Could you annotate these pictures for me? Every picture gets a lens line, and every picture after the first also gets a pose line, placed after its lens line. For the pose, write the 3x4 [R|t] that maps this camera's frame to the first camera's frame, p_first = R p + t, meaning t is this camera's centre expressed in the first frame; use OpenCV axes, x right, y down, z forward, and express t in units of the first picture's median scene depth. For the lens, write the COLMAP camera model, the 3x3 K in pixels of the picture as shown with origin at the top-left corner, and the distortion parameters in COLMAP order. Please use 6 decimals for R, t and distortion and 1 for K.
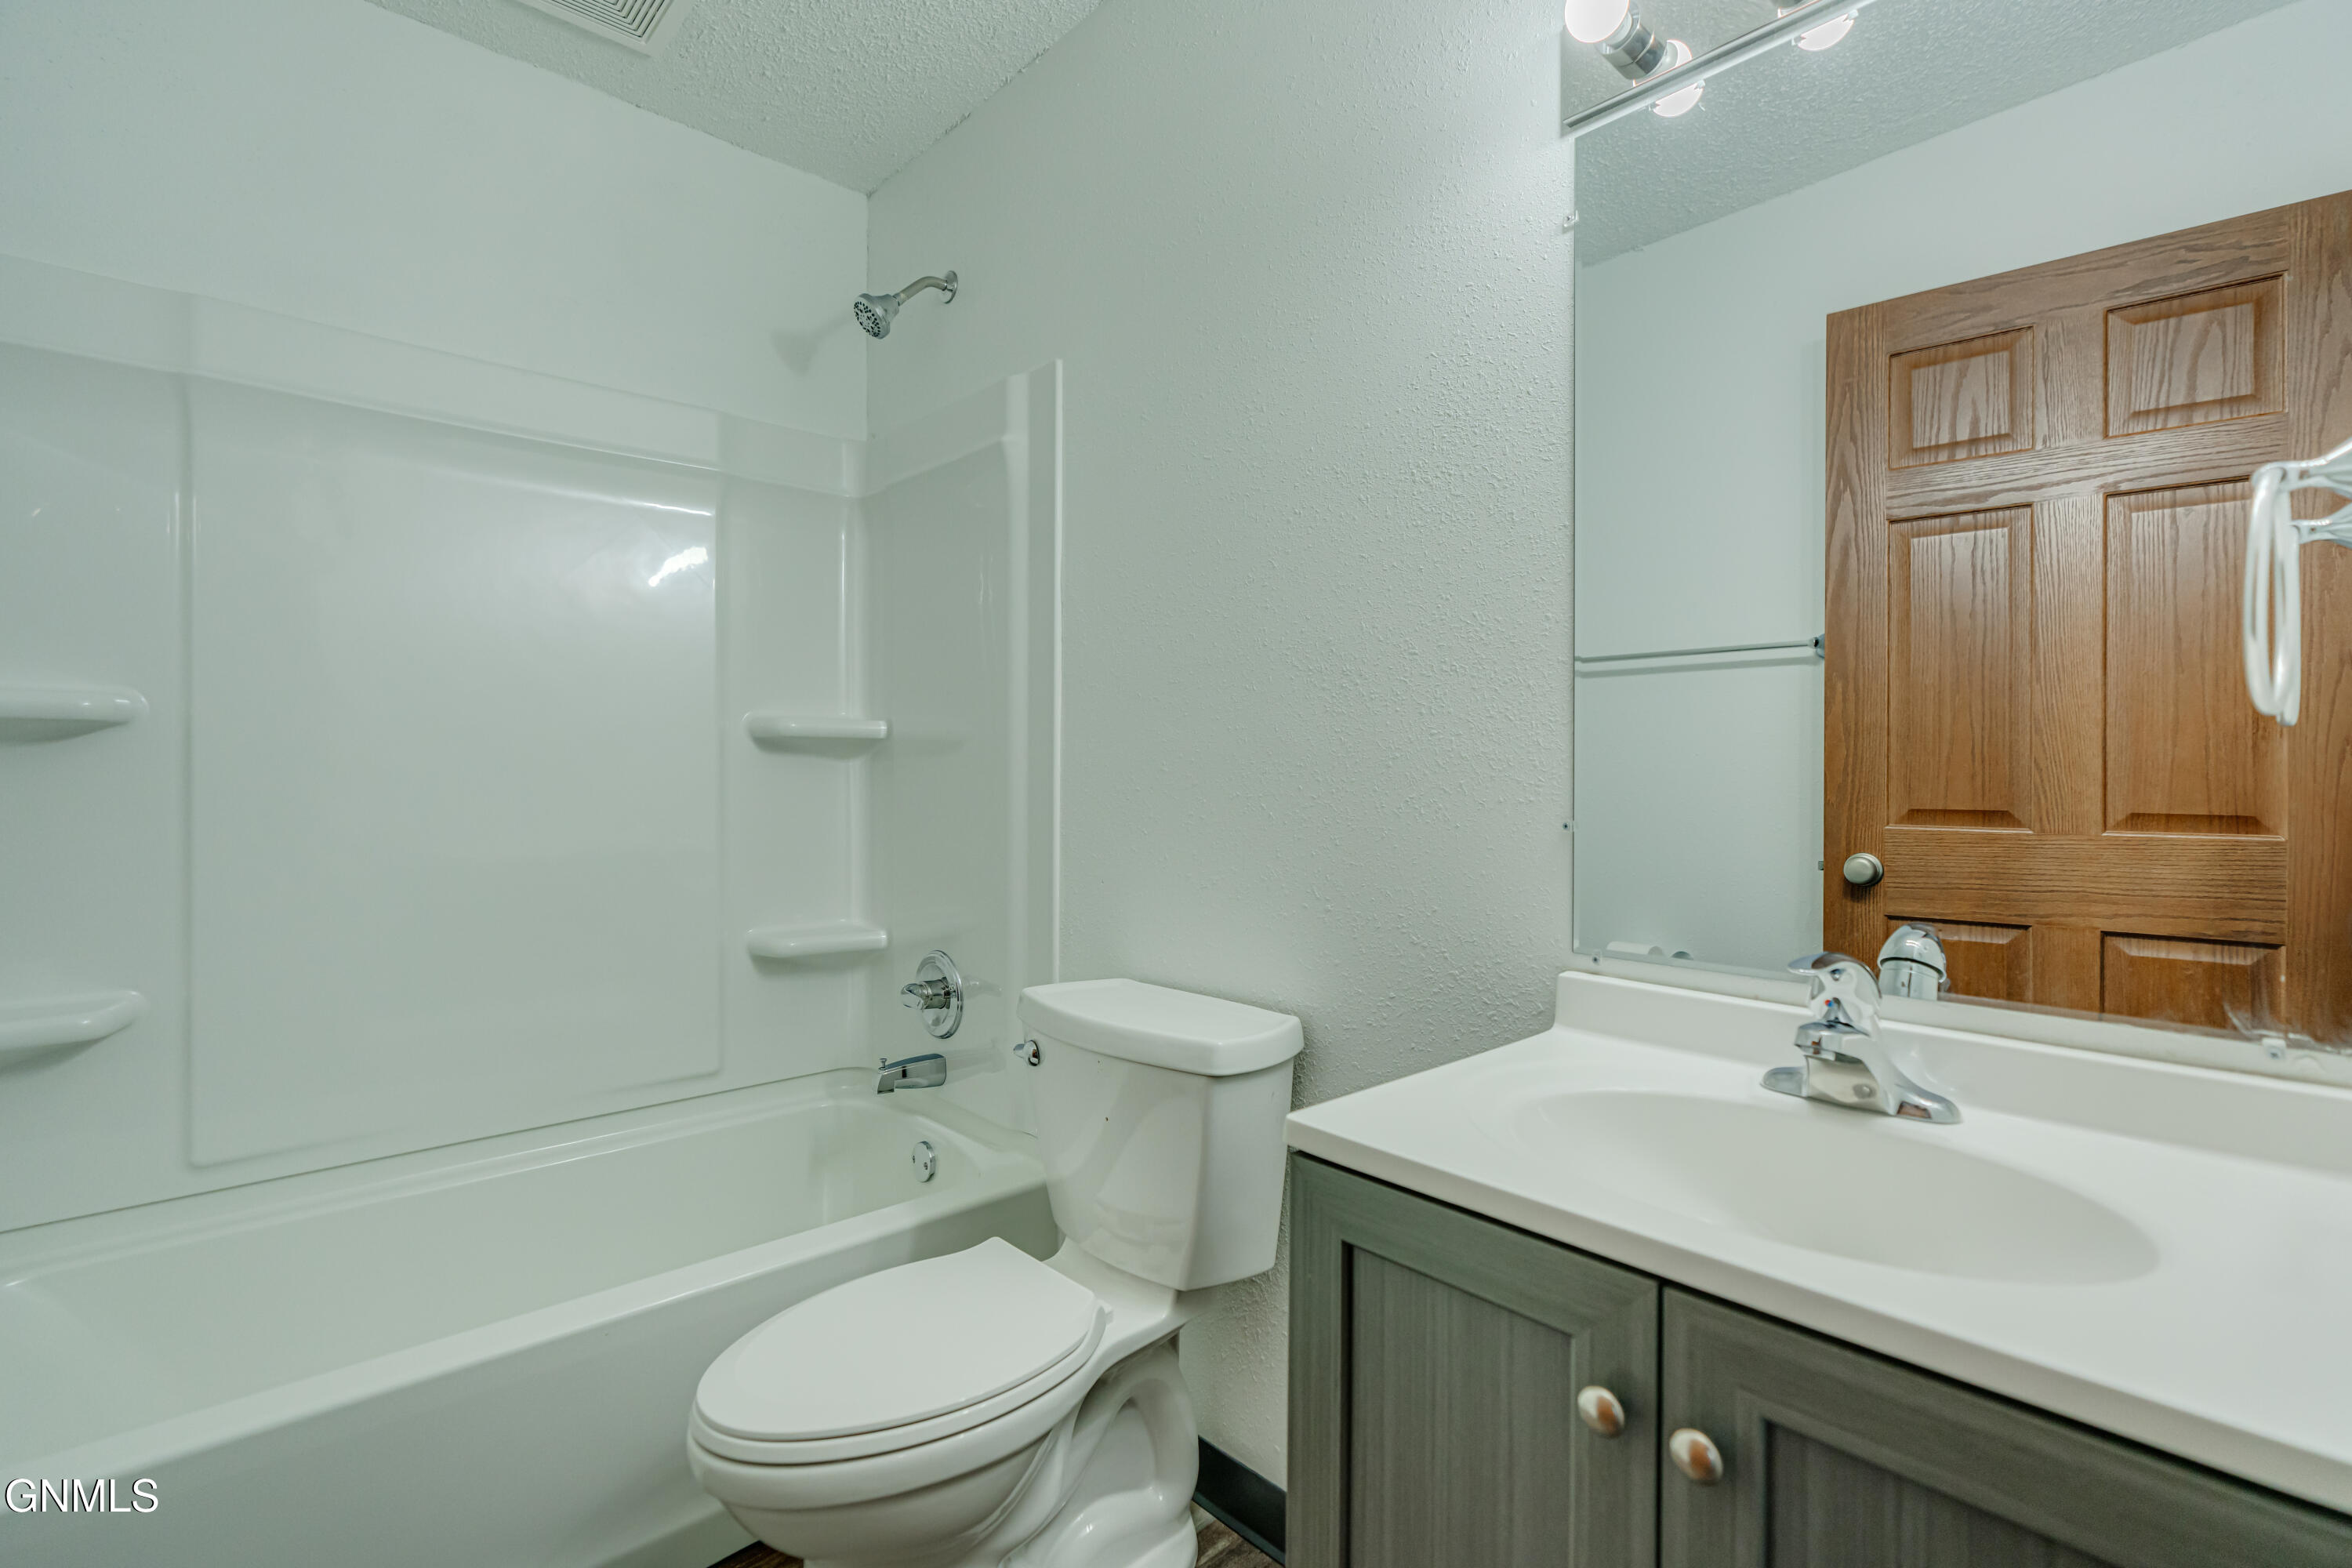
lens RADIAL K [[1096.1, 0, 1176.1], [0, 1096.1, 787.4], [0, 0, 1]] dist [-0.008970, 0.002856]
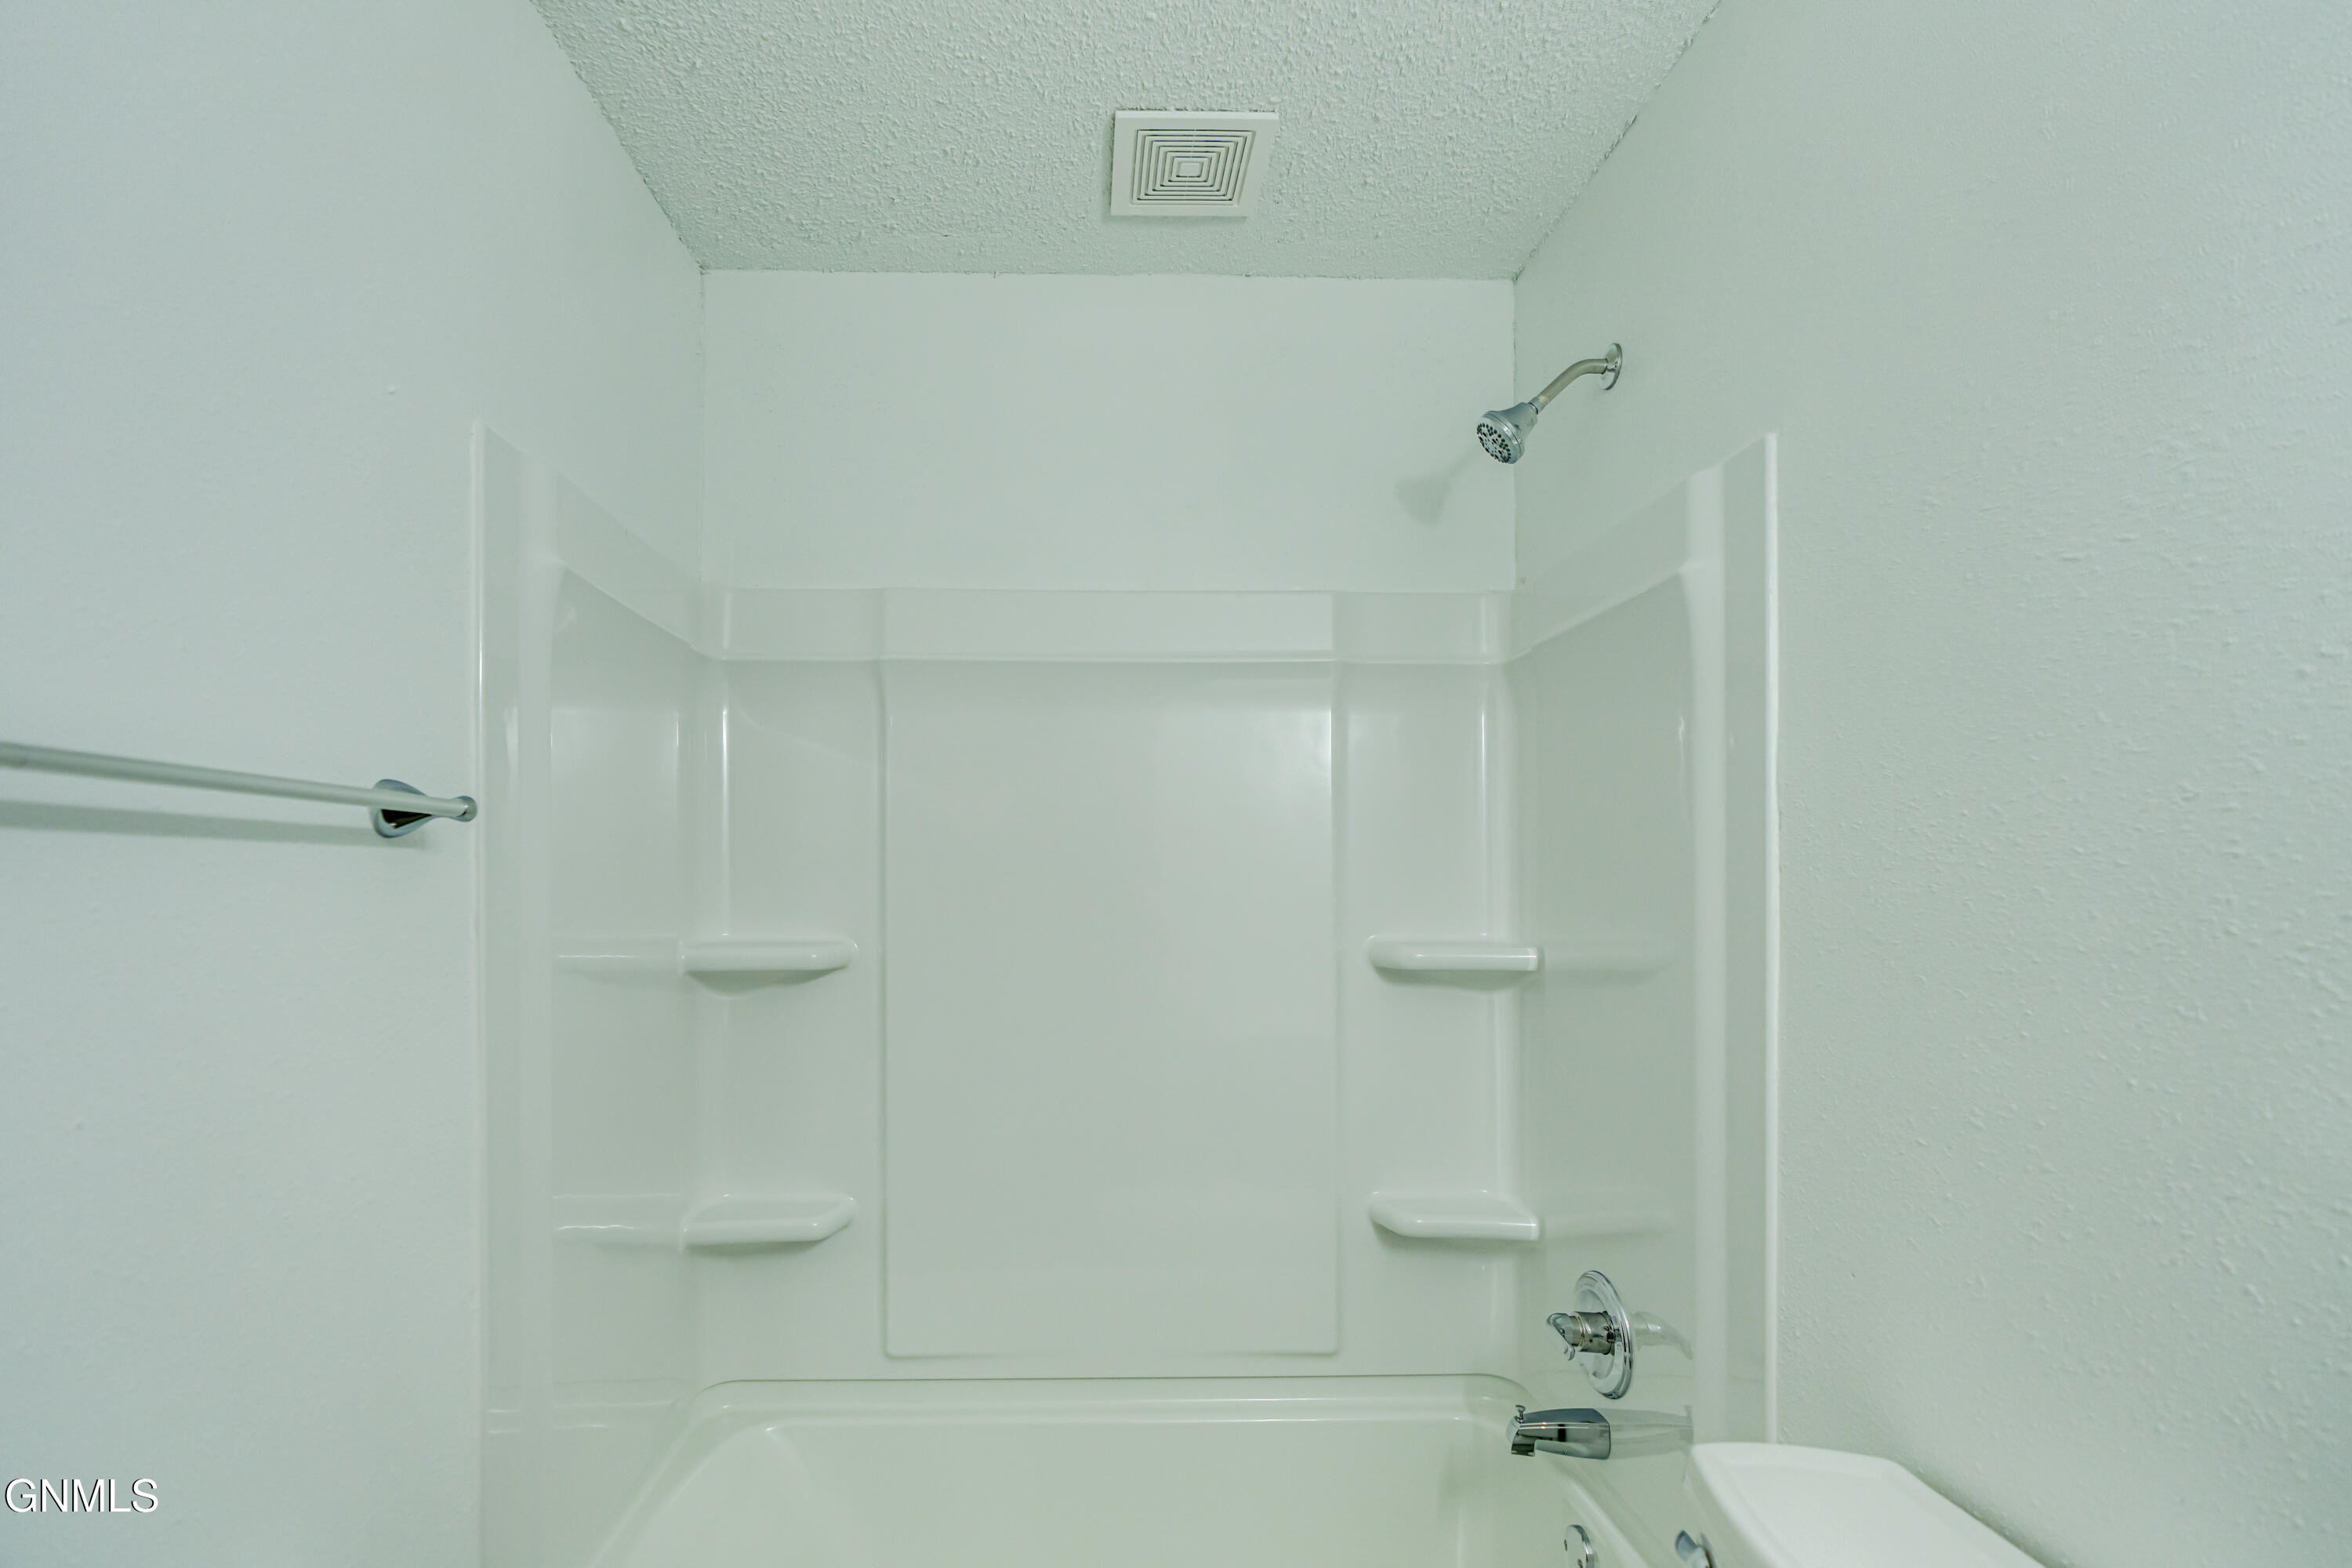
lens RADIAL K [[1096.1, 0, 1113.1], [0, 1096.1, 885.9], [0, 0, 1]] dist [-0.008970, 0.002856]
pose [[0.755743, -0.003206, -0.654860, 0.017722], [0.001771, 0.999994, -0.002852, -0.110172], [0.654866, 0.000996, 0.755745, 0.233269]]
